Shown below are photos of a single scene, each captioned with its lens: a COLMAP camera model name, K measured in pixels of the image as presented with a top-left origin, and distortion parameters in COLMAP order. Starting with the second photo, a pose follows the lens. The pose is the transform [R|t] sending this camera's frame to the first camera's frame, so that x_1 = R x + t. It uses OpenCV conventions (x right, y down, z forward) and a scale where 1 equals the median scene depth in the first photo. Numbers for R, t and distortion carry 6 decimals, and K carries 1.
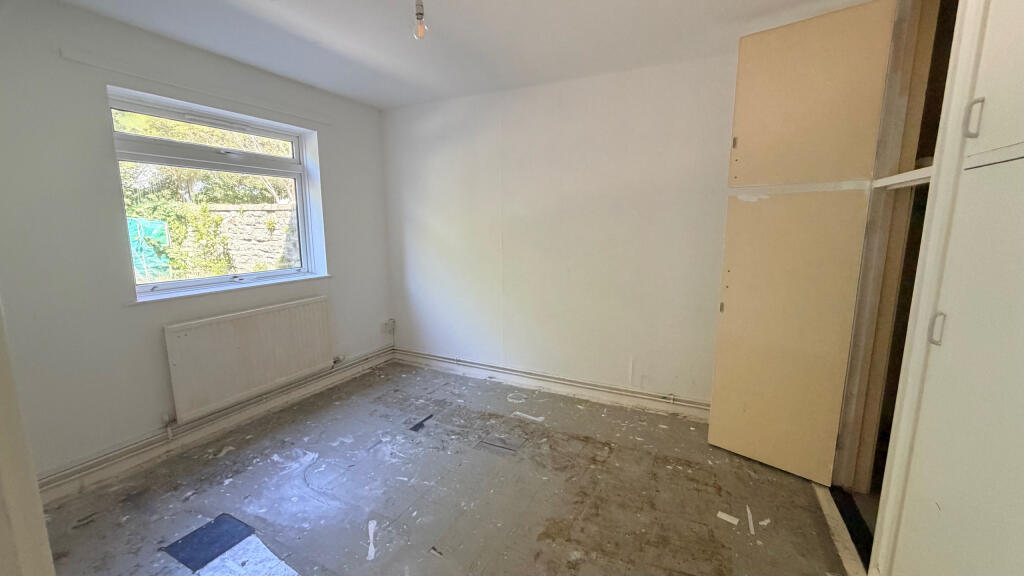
lens RADIAL K [[418.3, 0, 509.1], [0, 418.3, 289.6], [0, 0, 1]] dist [0.003897, 0.000212]
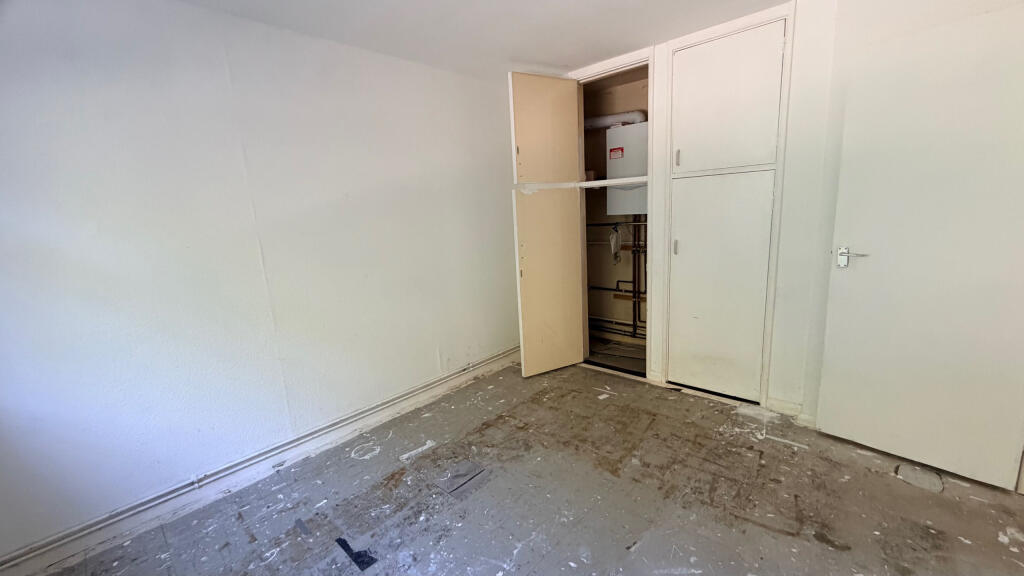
lens RADIAL K [[418.3, 0, 511.0], [0, 418.3, 284.2], [0, 0, 1]] dist [0.003897, 0.000212]
pose [[0.259734, -0.185541, 0.947688, -0.637775], [0.205646, 0.969485, 0.133447, -0.090056], [-0.943530, 0.160228, 0.289964, 0.538334]]
